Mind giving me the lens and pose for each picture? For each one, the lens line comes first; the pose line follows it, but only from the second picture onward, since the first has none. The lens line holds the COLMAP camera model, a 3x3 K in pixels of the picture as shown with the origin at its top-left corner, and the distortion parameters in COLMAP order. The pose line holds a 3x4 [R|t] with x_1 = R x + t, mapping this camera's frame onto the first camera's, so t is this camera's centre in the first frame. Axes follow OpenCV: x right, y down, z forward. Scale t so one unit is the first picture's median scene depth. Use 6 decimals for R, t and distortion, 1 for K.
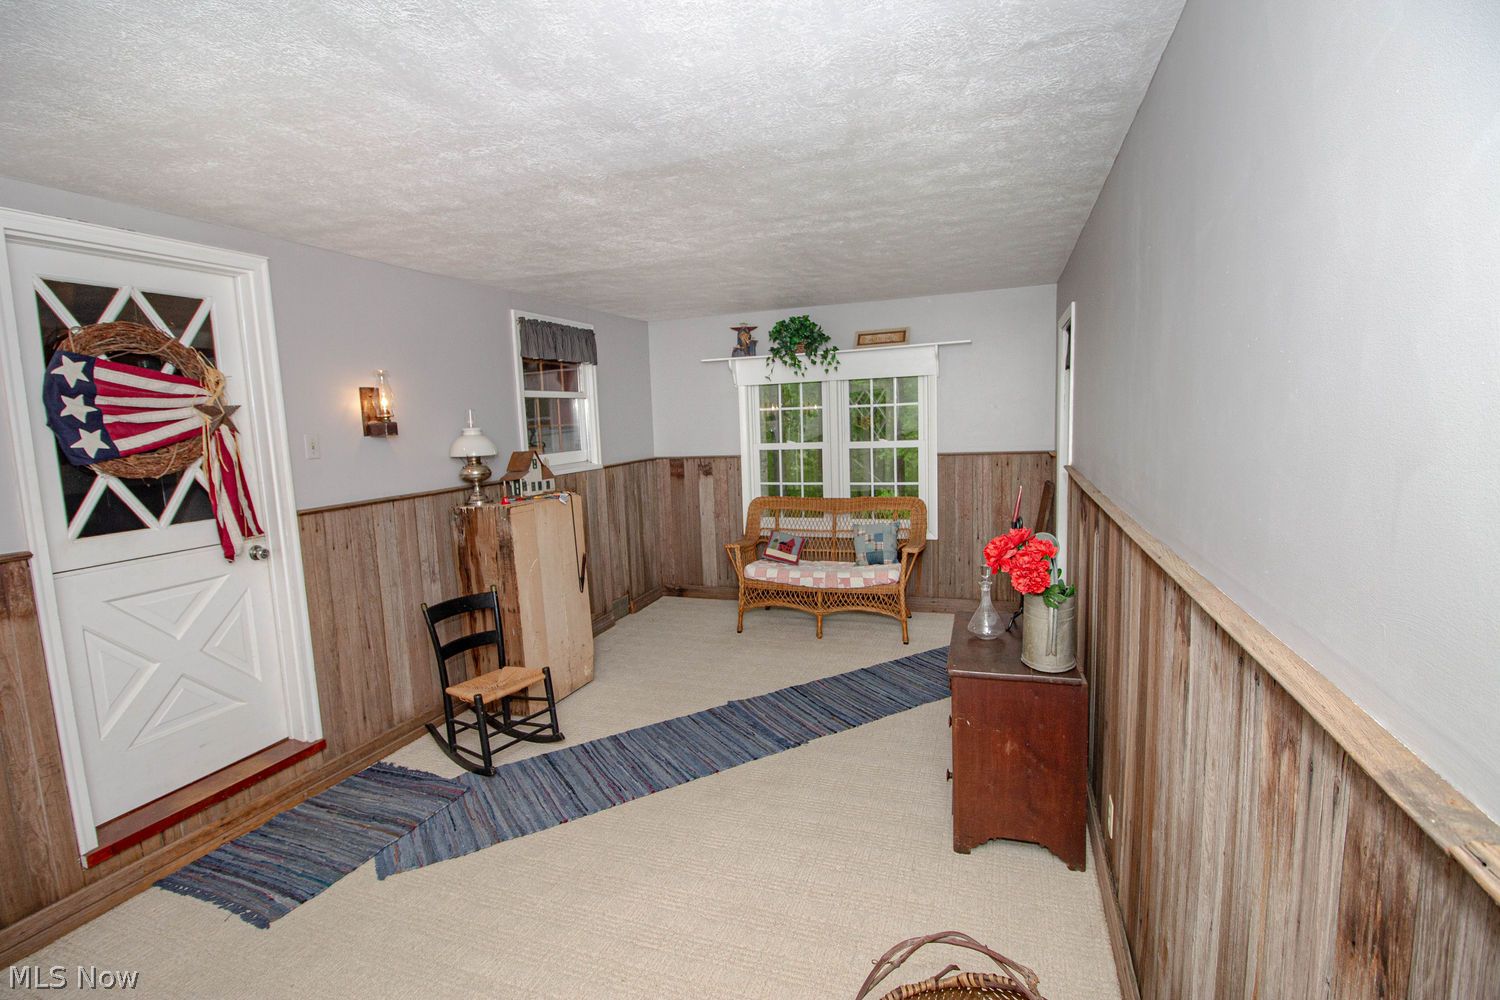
lens RADIAL K [[703.8, 0, 747.7], [0, 703.8, 501.5], [0, 0, 1]] dist [-0.011883, -0.002716]
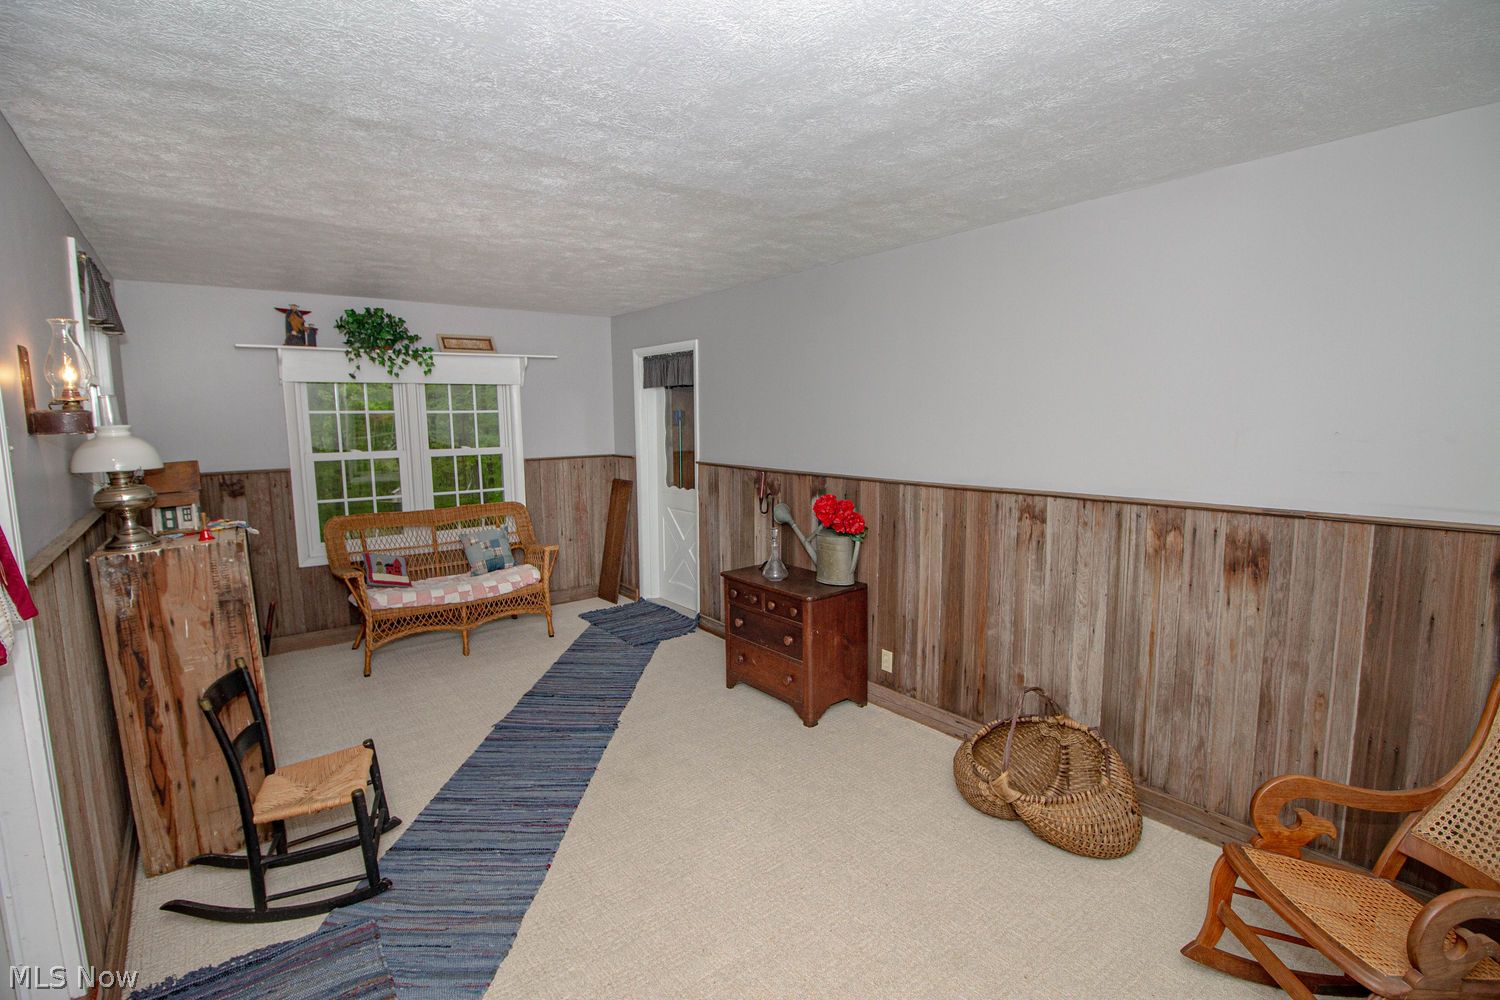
lens RADIAL K [[703.8, 0, 747.2], [0, 703.8, 503.3], [0, 0, 1]] dist [-0.011883, -0.002716]
pose [[0.530902, -0.074755, 0.844129, -0.447132], [0.092626, 0.995252, 0.029882, -0.002238], [-0.842356, 0.062324, 0.535306, 0.151192]]
